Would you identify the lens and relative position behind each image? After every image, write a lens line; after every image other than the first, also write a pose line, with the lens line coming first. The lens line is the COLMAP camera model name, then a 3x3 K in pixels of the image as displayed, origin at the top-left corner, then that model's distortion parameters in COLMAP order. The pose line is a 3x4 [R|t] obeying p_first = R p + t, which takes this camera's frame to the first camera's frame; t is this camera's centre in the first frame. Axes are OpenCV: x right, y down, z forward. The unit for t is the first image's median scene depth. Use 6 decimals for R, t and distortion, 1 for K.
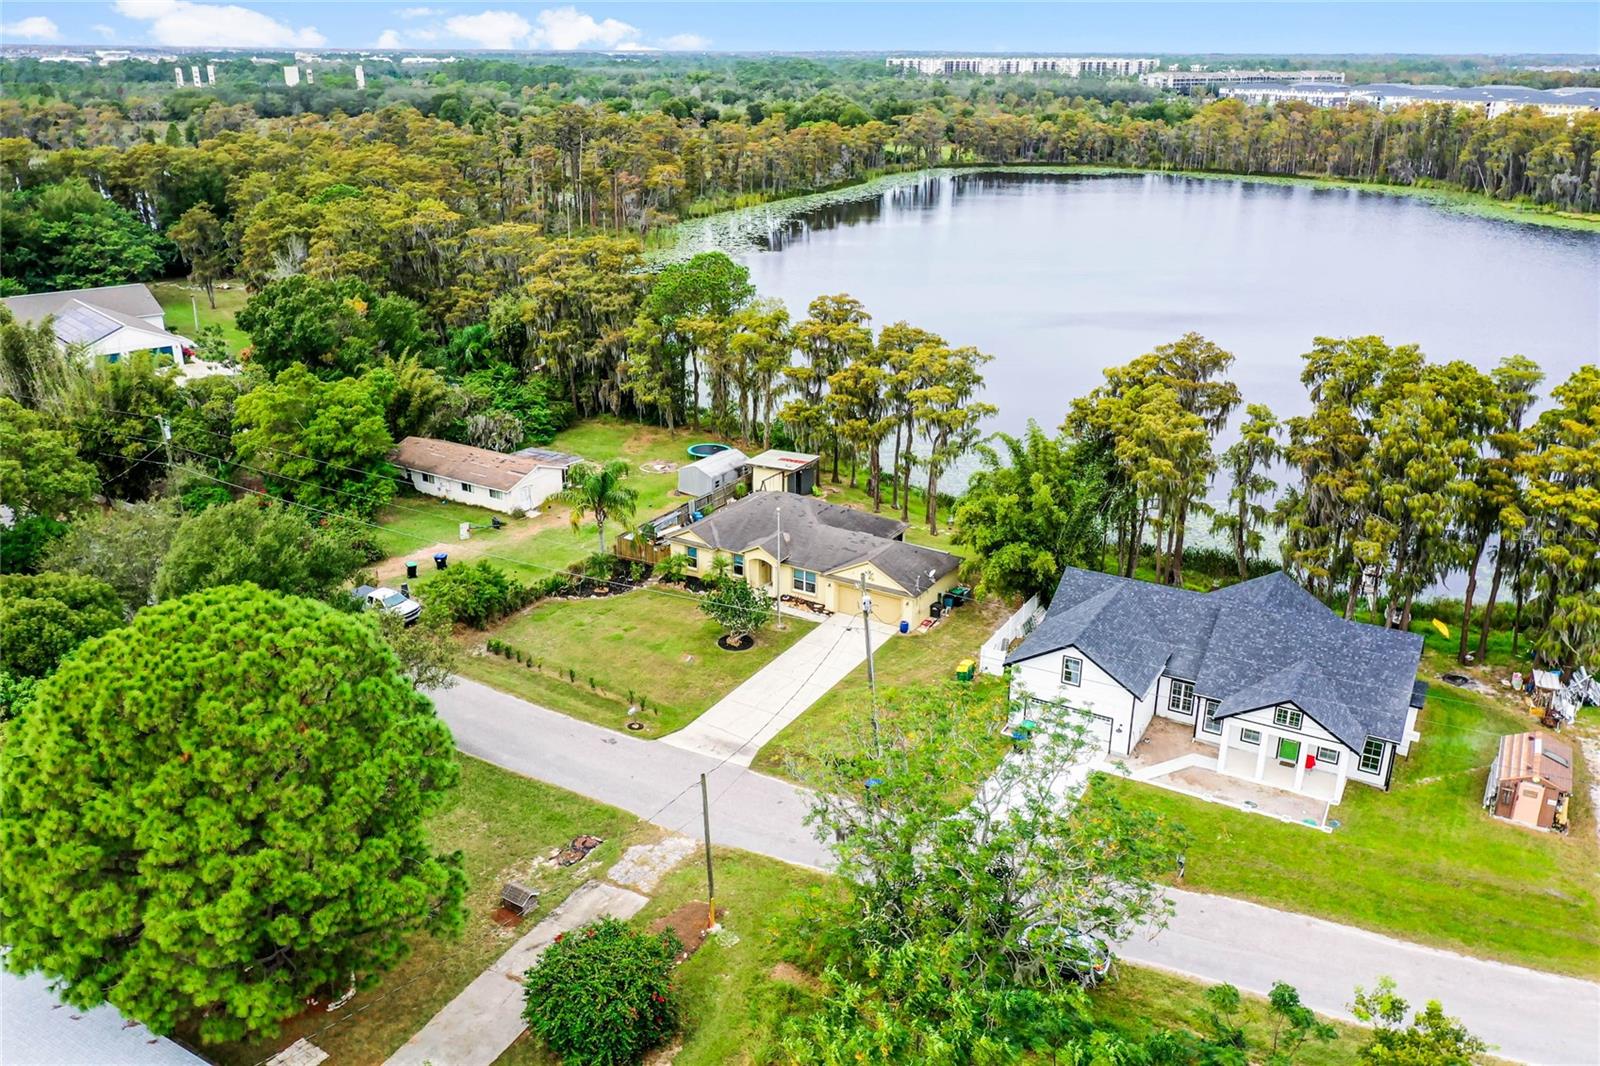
lens RADIAL K [[1268.7, 0, 799.8], [0, 1268.7, 492.7], [0, 0, 1]] dist [0.008001, 0.003598]
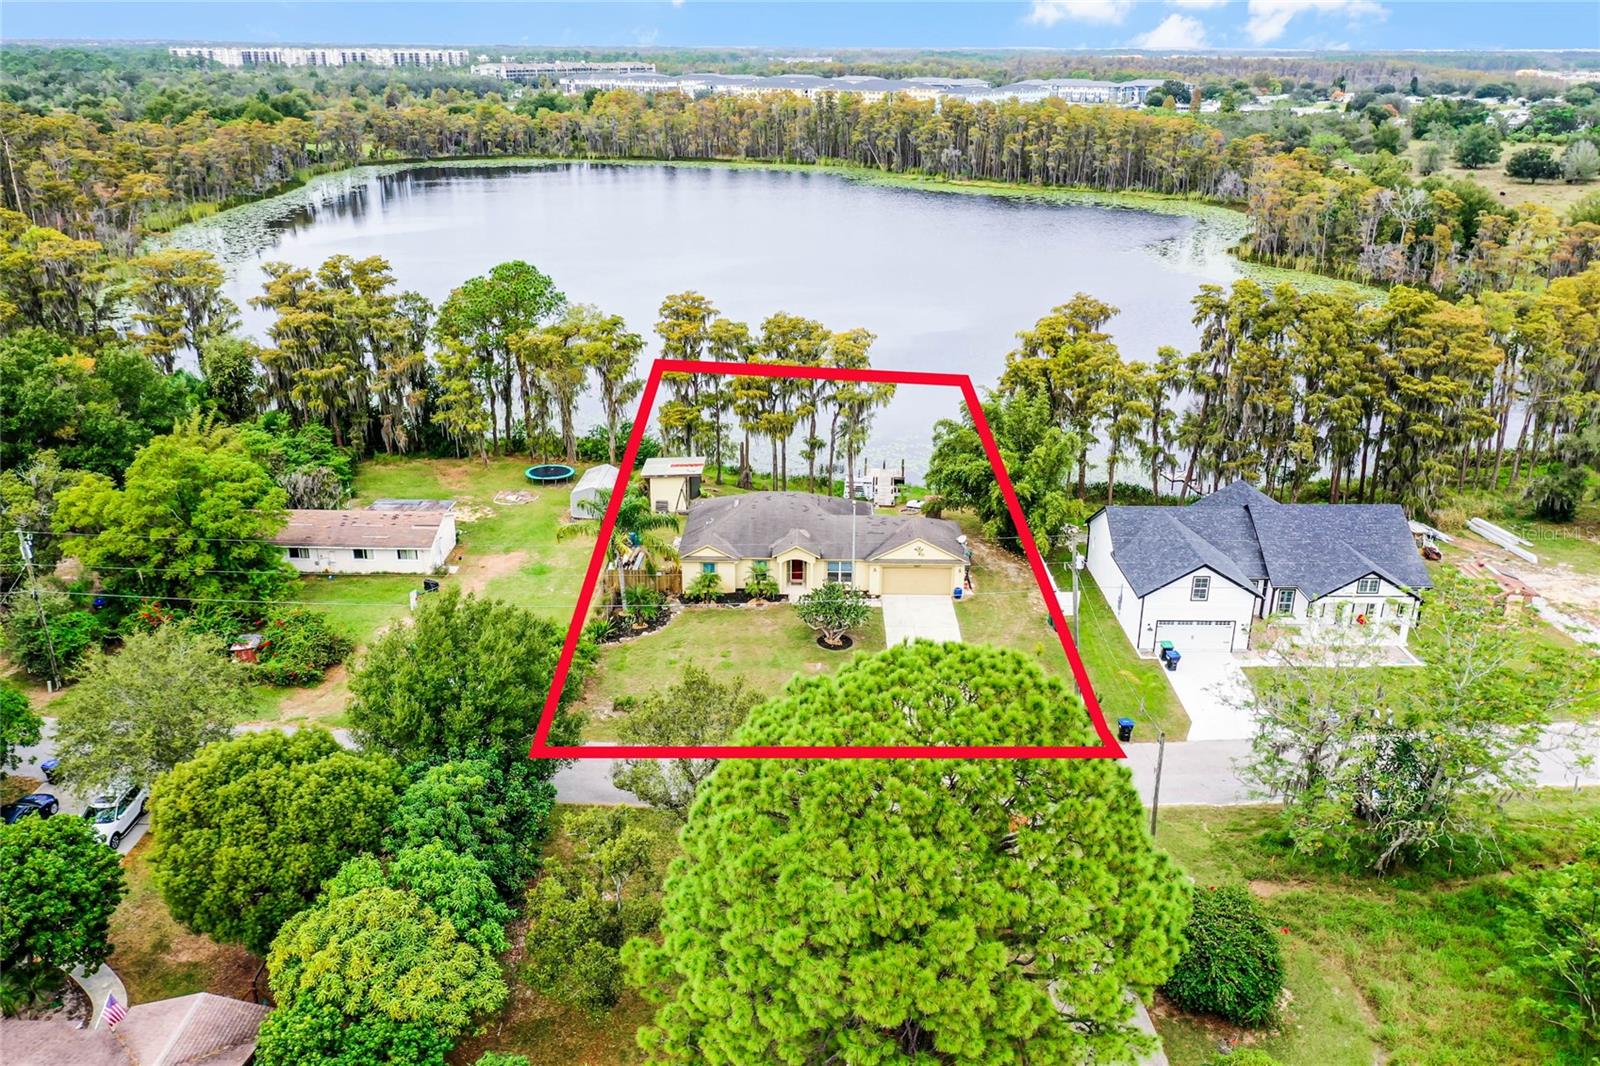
lens RADIAL K [[1268.7, 0, 799.8], [0, 1268.7, 492.7], [0, 0, 1]] dist [0.008001, 0.003598]
pose [[0.863235, -0.166193, 0.476660, -0.381666], [0.163196, 0.985424, 0.048031, -0.035427], [-0.477695, 0.036327, 0.877775, 0.100765]]
